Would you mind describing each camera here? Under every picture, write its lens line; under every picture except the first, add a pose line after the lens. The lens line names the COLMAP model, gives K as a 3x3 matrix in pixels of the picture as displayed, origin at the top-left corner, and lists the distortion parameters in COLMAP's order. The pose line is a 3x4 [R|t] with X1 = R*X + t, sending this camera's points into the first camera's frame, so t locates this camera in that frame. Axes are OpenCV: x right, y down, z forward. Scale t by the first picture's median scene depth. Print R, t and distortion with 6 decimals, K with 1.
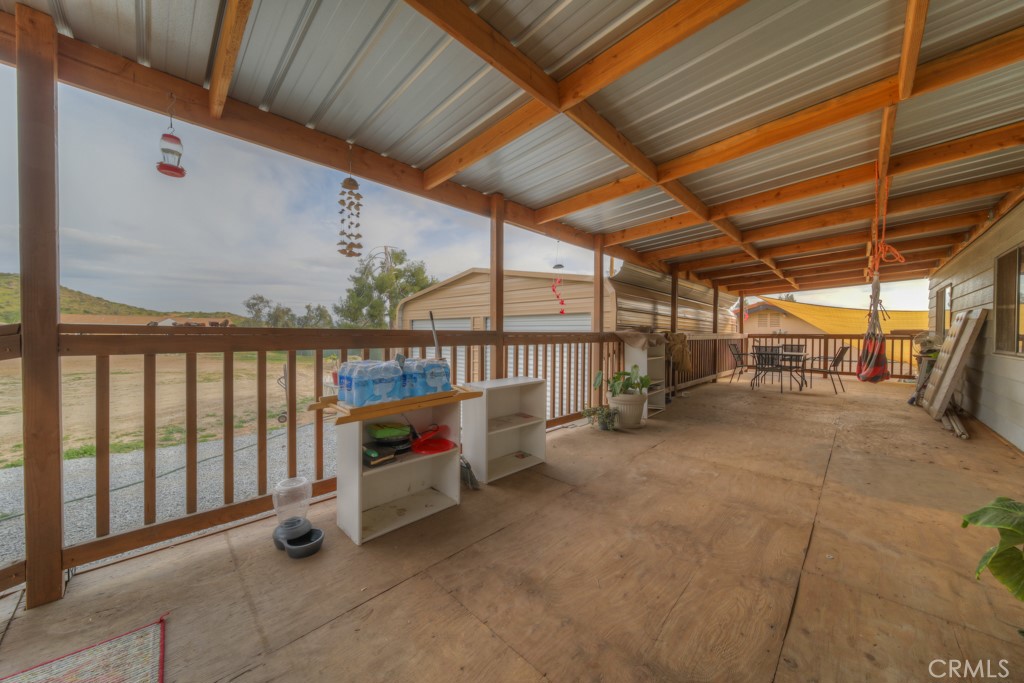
lens RADIAL K [[355.8, 0, 512.0], [0, 355.8, 341.5], [0, 0, 1]] dist [-0.000565, -0.000170]
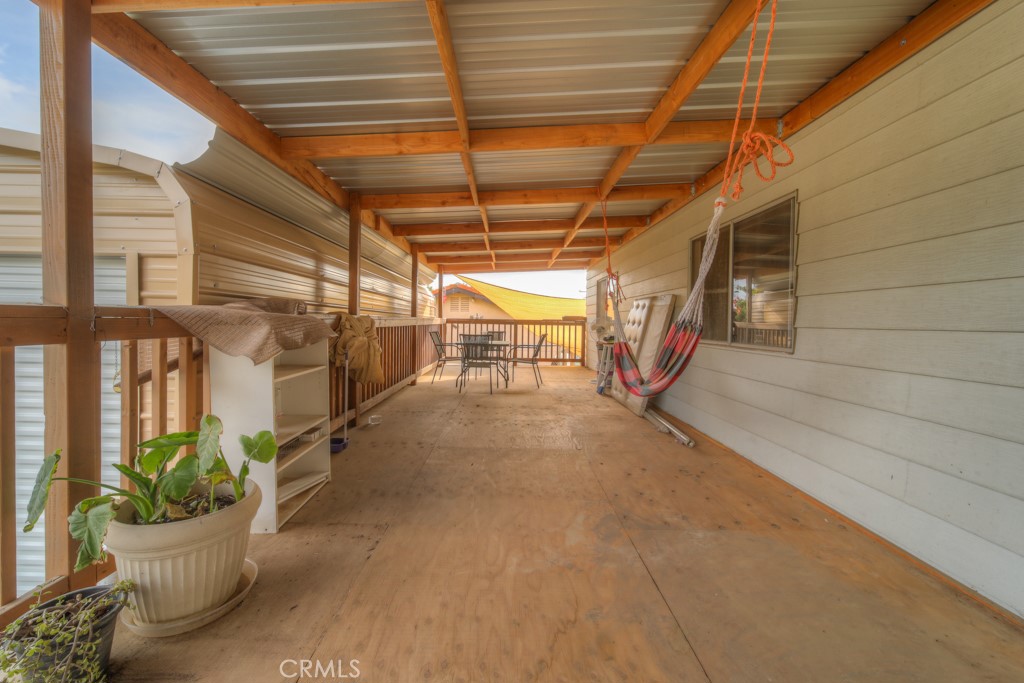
lens RADIAL K [[367.0, 0, 516.0], [0, 367.0, 322.4], [0, 0, 1]] dist [-0.001868, -0.000458]
pose [[0.689562, 0.001225, 0.724226, 0.185492], [0.006809, 0.999943, -0.008175, -0.005293], [-0.724195, 0.010568, 0.689515, 0.359992]]
